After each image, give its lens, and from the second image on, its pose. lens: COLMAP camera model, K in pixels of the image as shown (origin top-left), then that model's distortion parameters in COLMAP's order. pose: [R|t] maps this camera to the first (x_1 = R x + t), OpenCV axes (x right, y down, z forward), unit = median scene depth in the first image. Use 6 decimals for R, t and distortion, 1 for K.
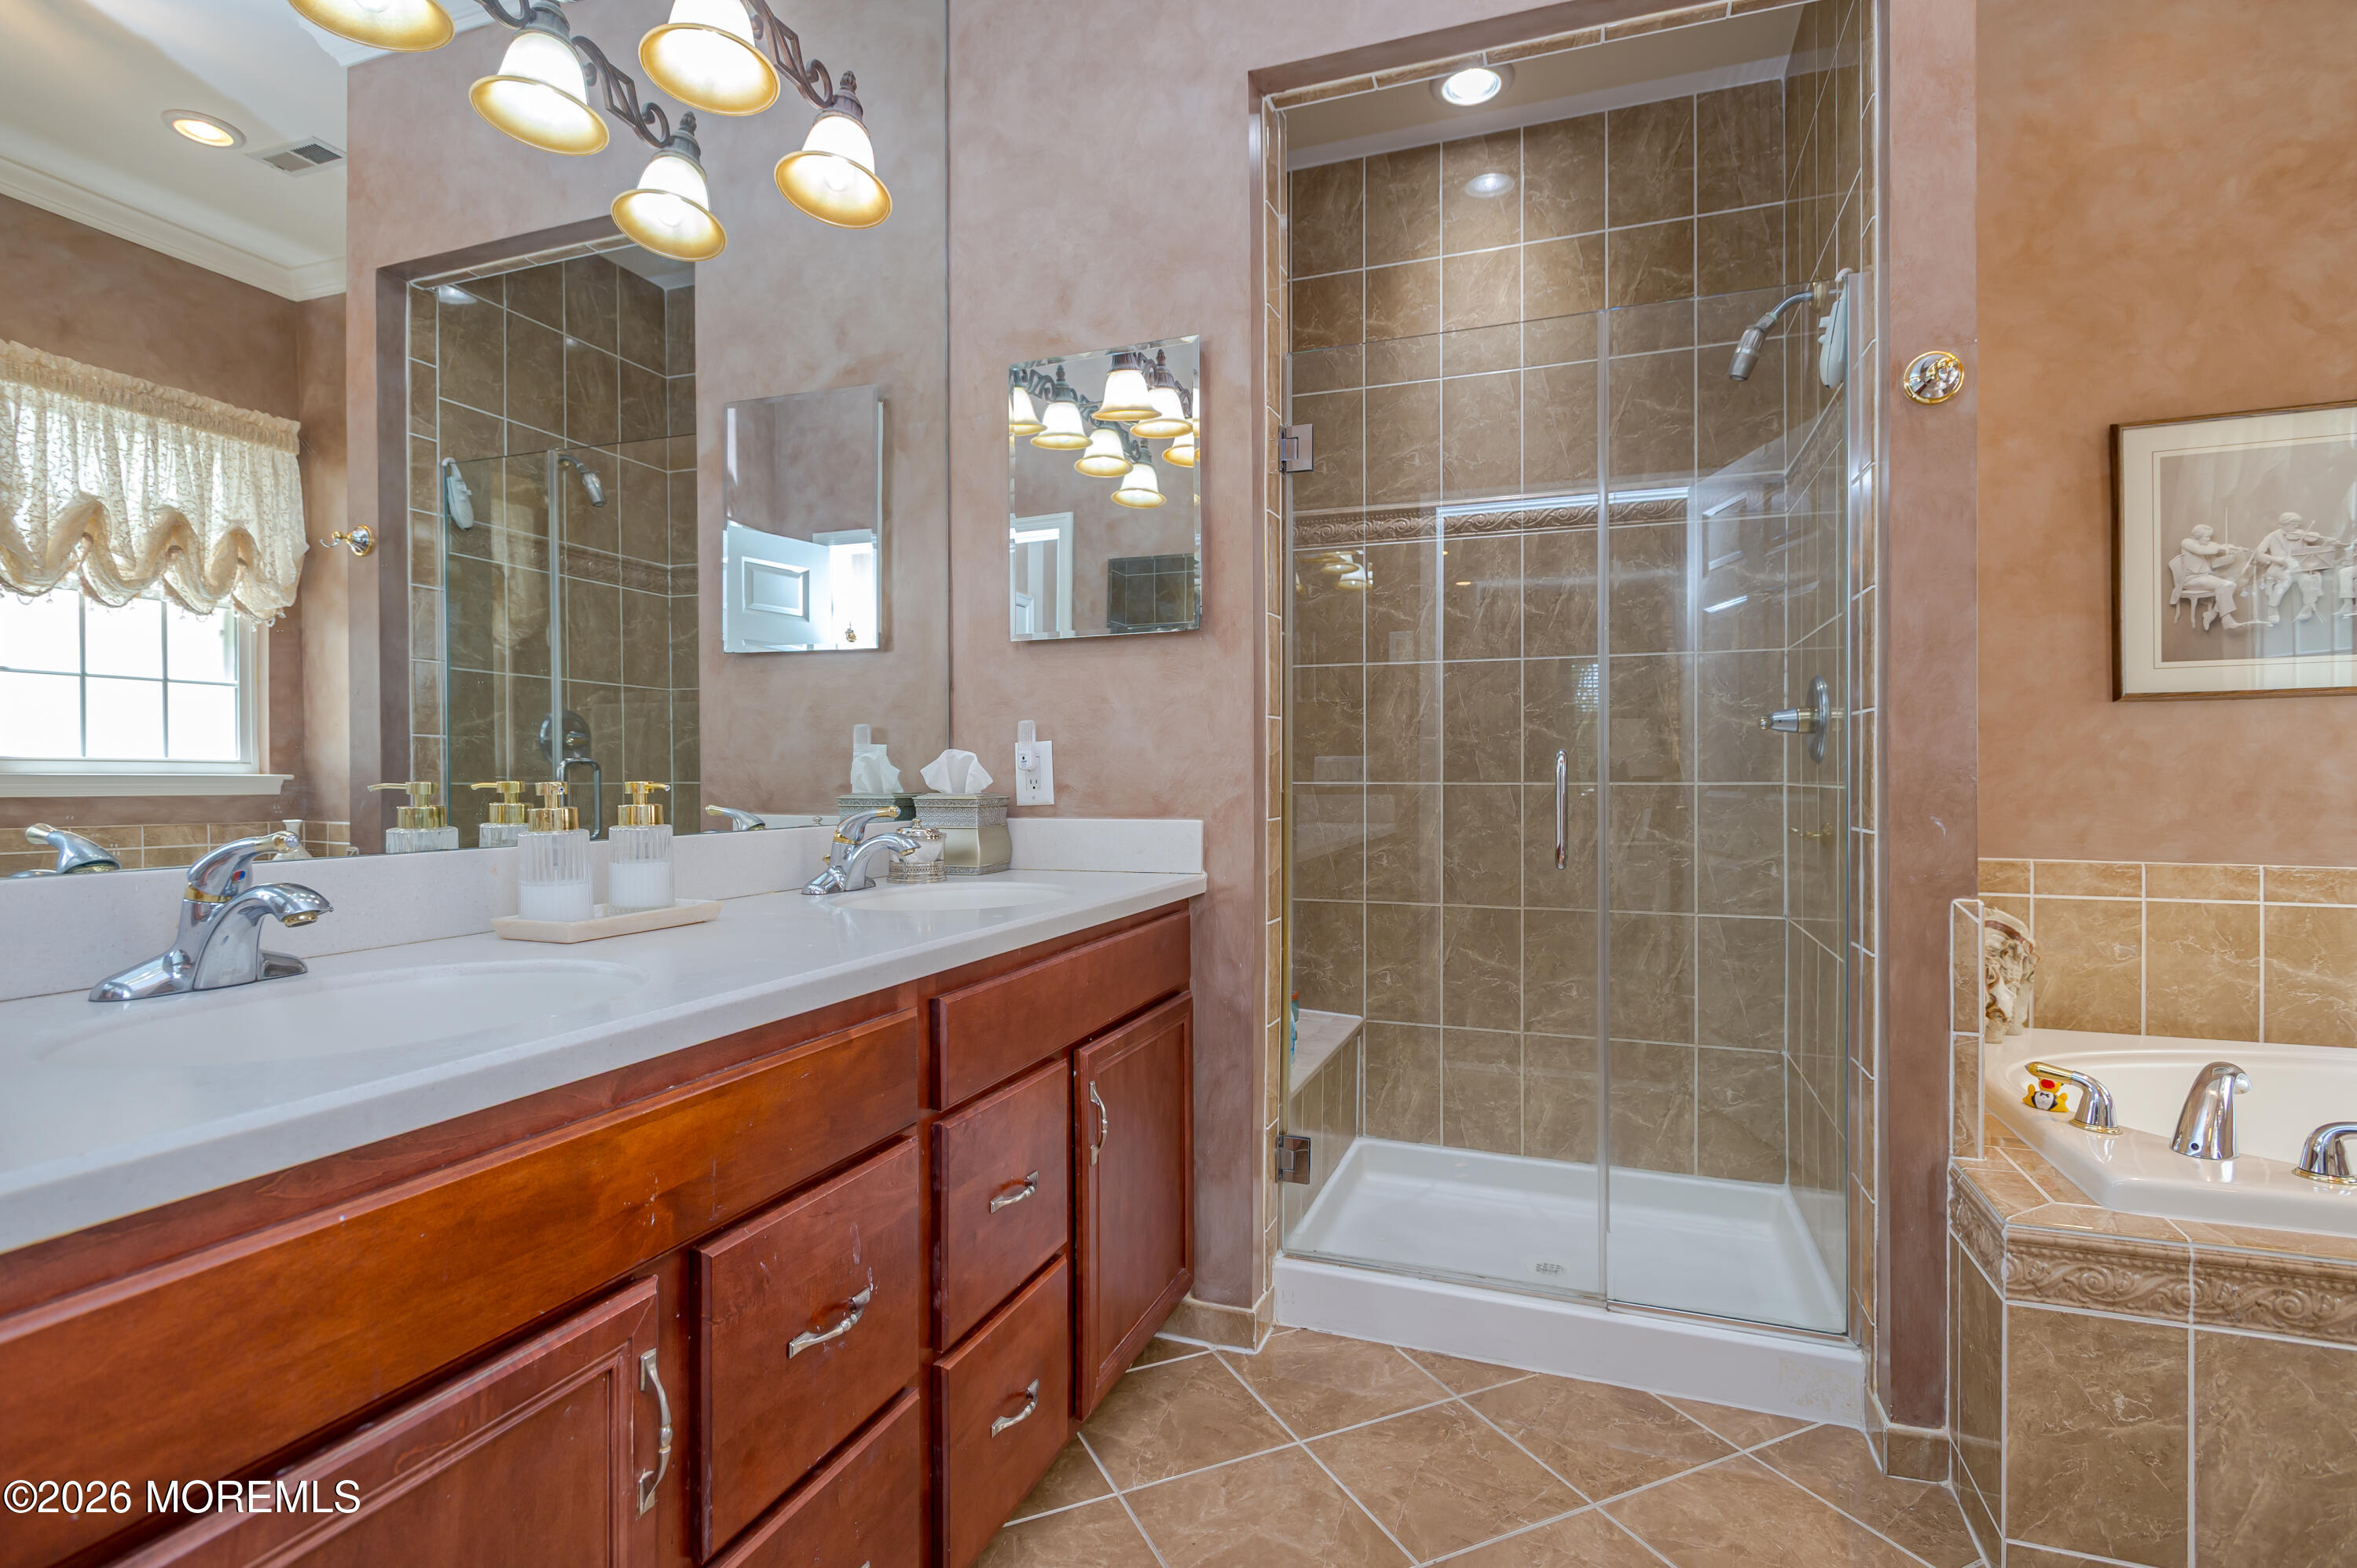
lens RADIAL K [[1135.3, 0, 1175.2], [0, 1135.3, 776.4], [0, 0, 1]] dist [-0.000745, 0.000029]
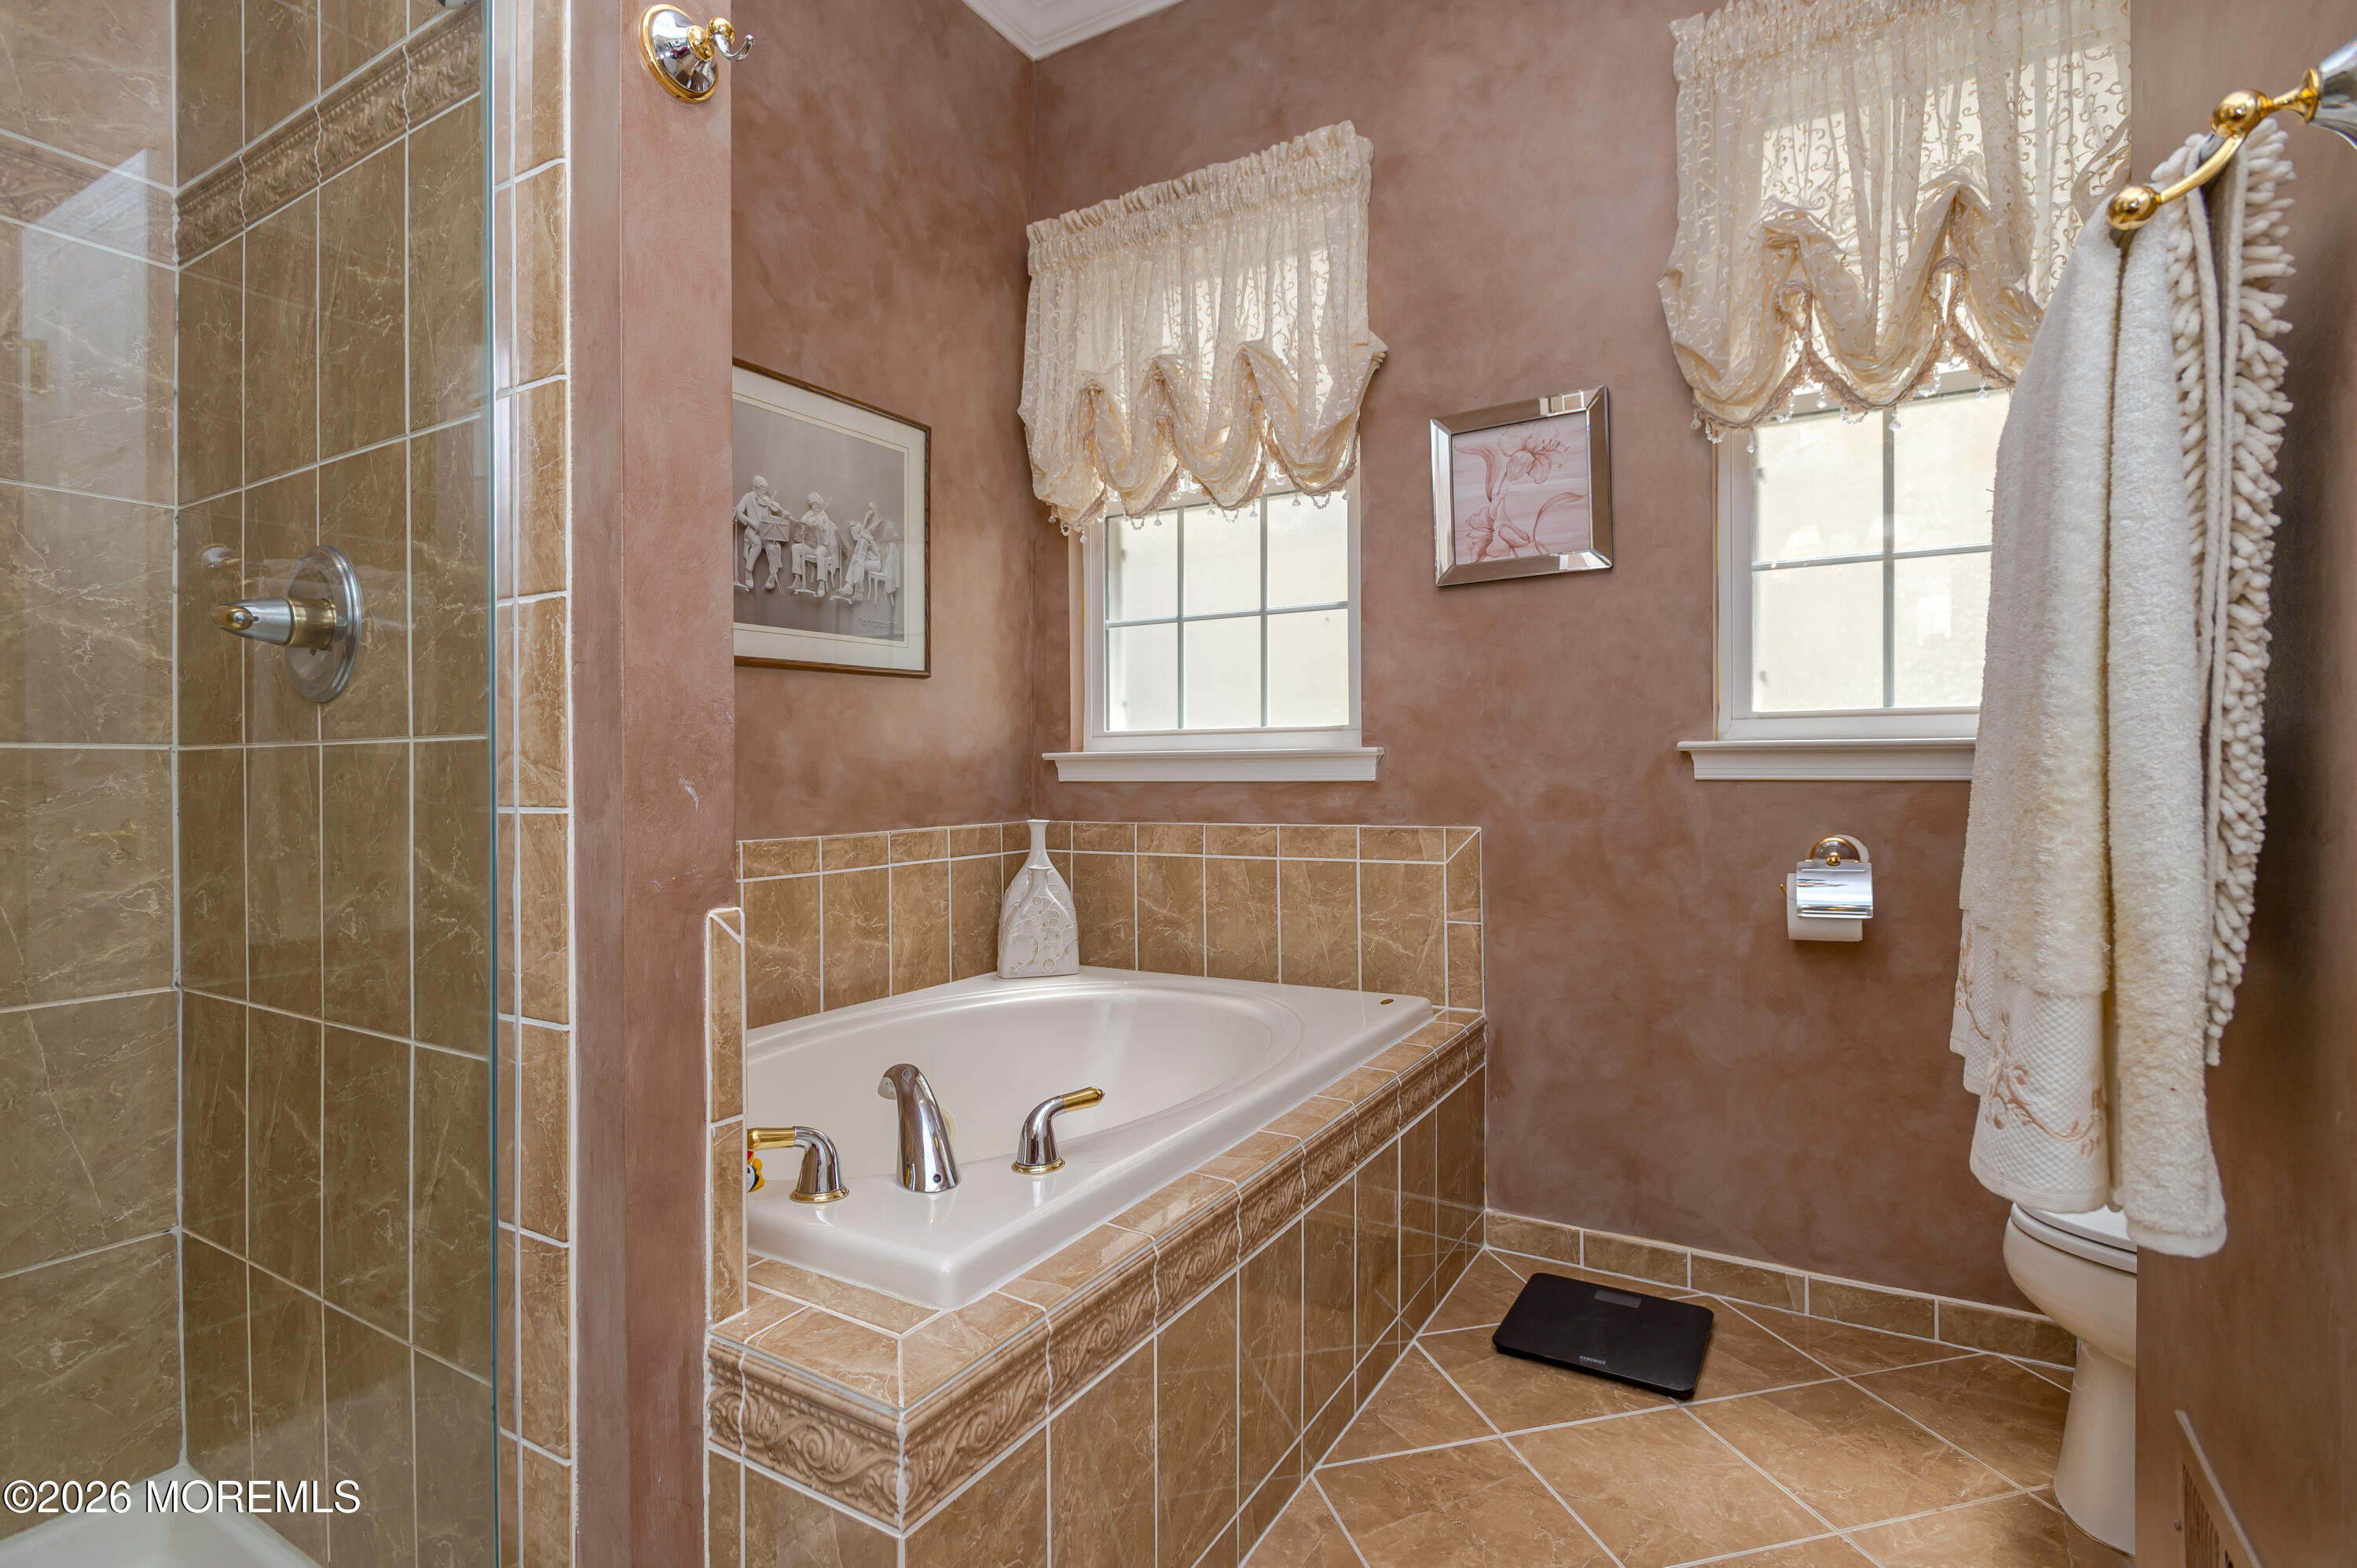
lens RADIAL K [[1135.3, 0, 1175.2], [0, 1135.3, 776.4], [0, 0, 1]] dist [-0.000745, 0.000029]
pose [[0.186430, -0.001749, 0.982467, 0.123754], [0.008592, 0.999963, 0.000149, 0.036966], [-0.982431, 0.008413, 0.186438, 0.634465]]
